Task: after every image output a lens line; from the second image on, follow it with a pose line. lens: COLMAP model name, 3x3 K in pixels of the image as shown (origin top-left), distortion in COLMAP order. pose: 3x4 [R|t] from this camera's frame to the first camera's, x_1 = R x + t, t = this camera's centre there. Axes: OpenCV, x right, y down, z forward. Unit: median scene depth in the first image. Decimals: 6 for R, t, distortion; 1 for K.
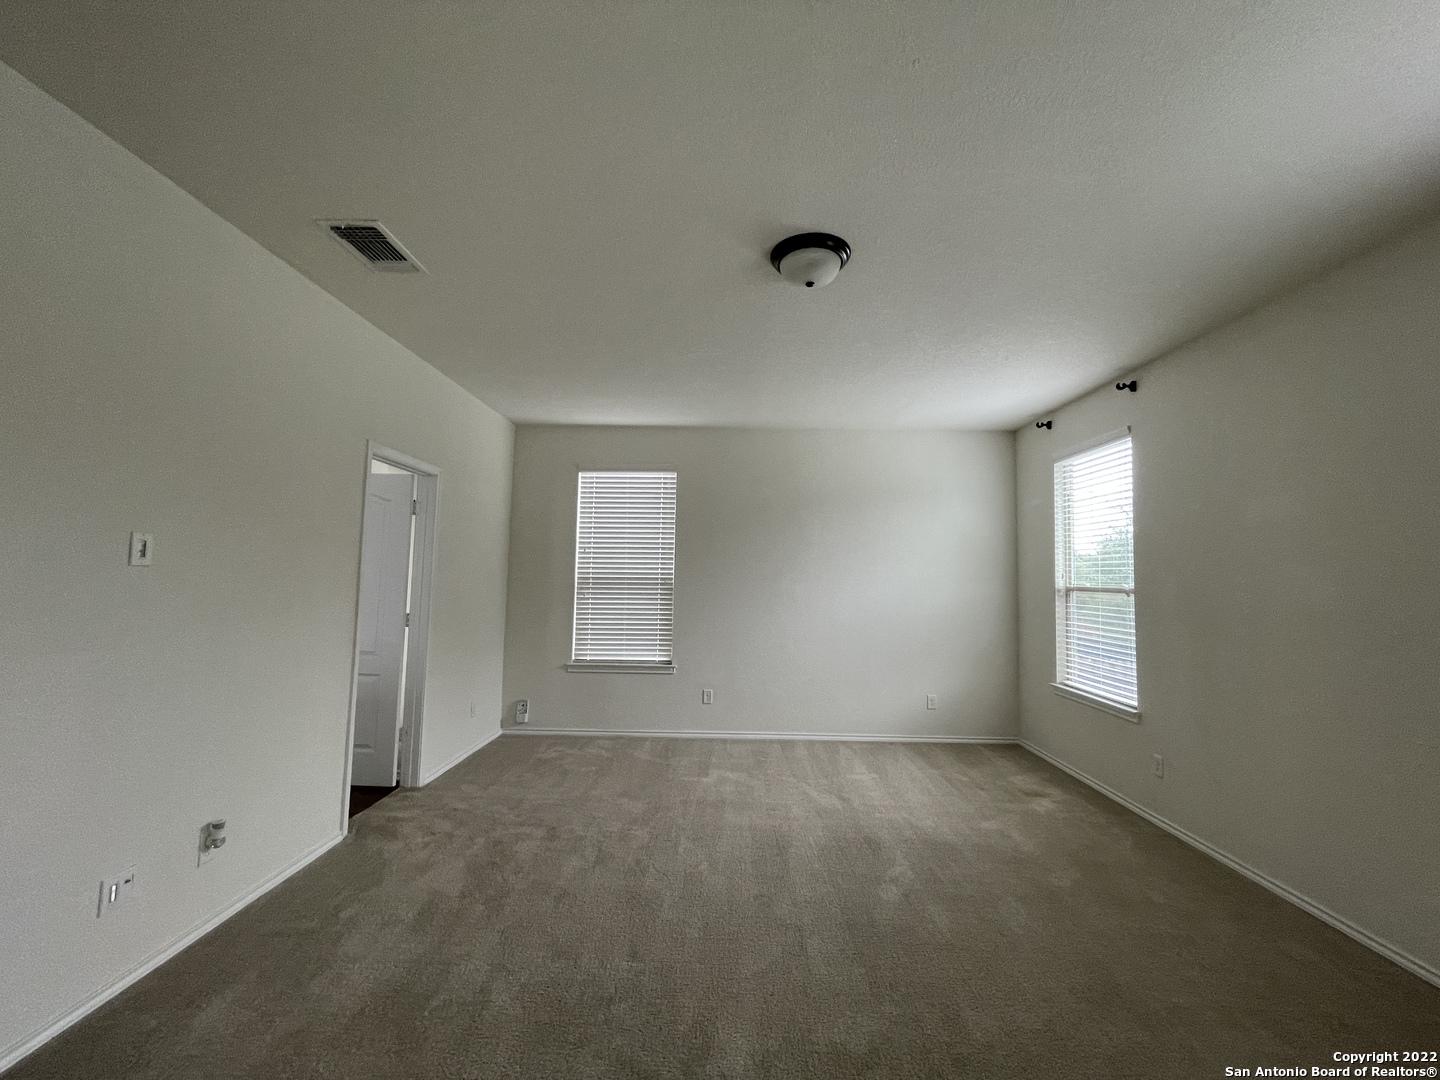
lens RADIAL K [[587.4, 0, 716.6], [0, 587.4, 538.5], [0, 0, 1]] dist [-0.002443, 0.000080]
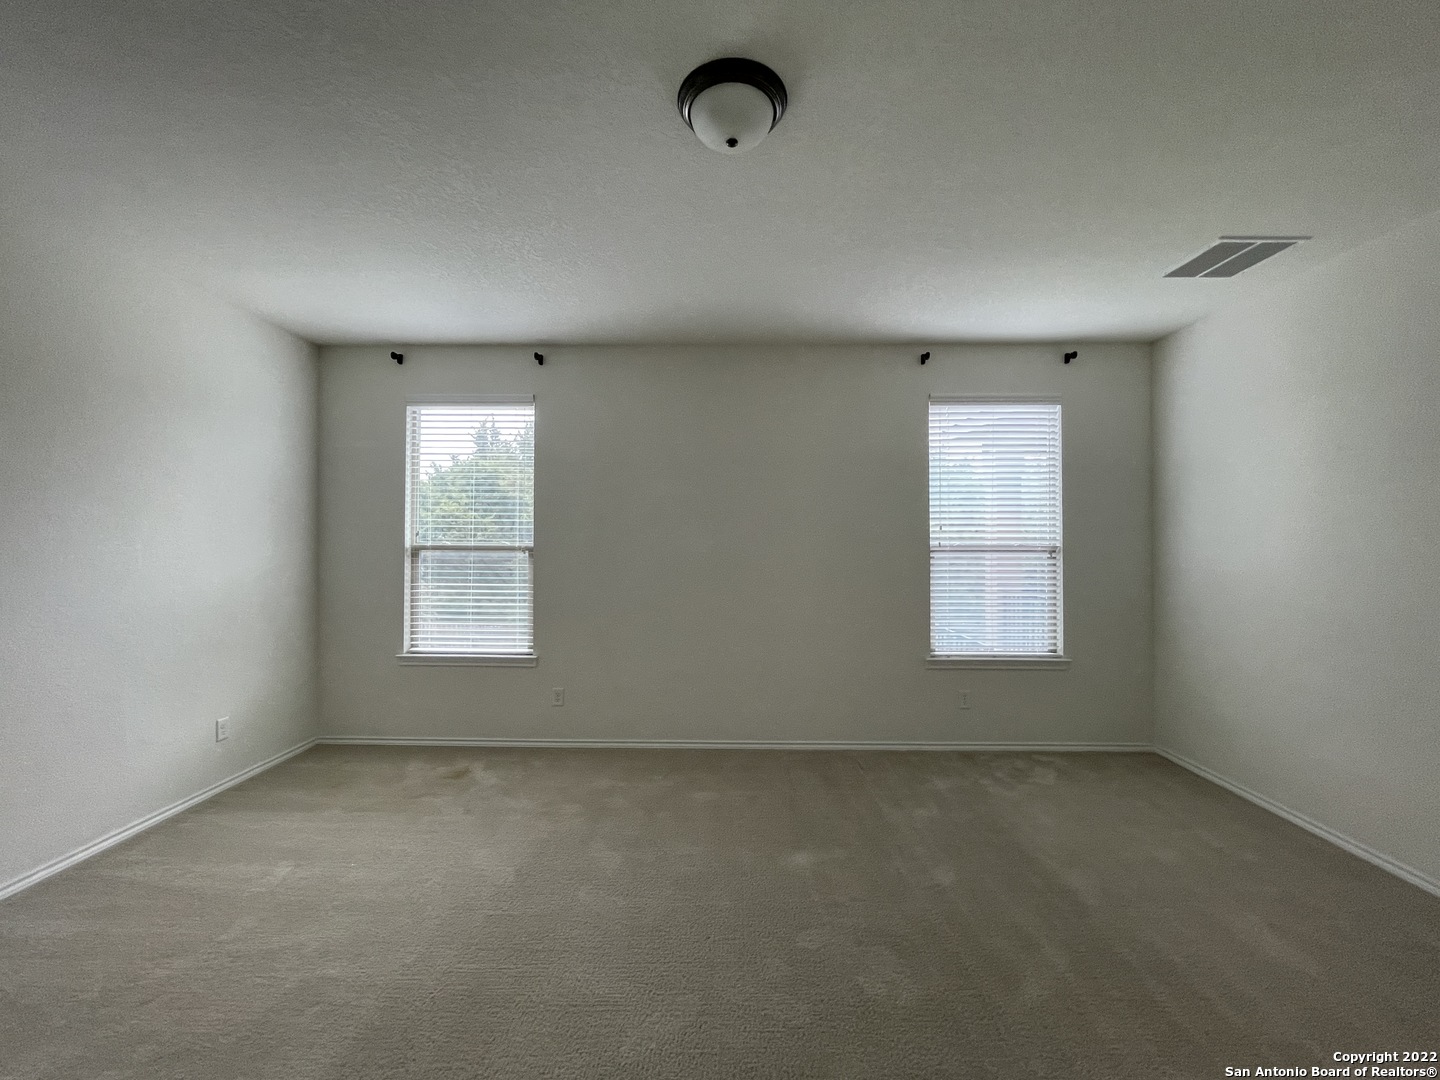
lens RADIAL K [[587.4, 0, 716.6], [0, 587.4, 538.5], [0, 0, 1]] dist [-0.002443, 0.000080]
pose [[-0.009591, -0.007030, 0.999929, -0.325294], [-0.069250, 0.997579, 0.006349, 0.034574], [-0.997553, -0.069185, -0.010055, 0.564395]]
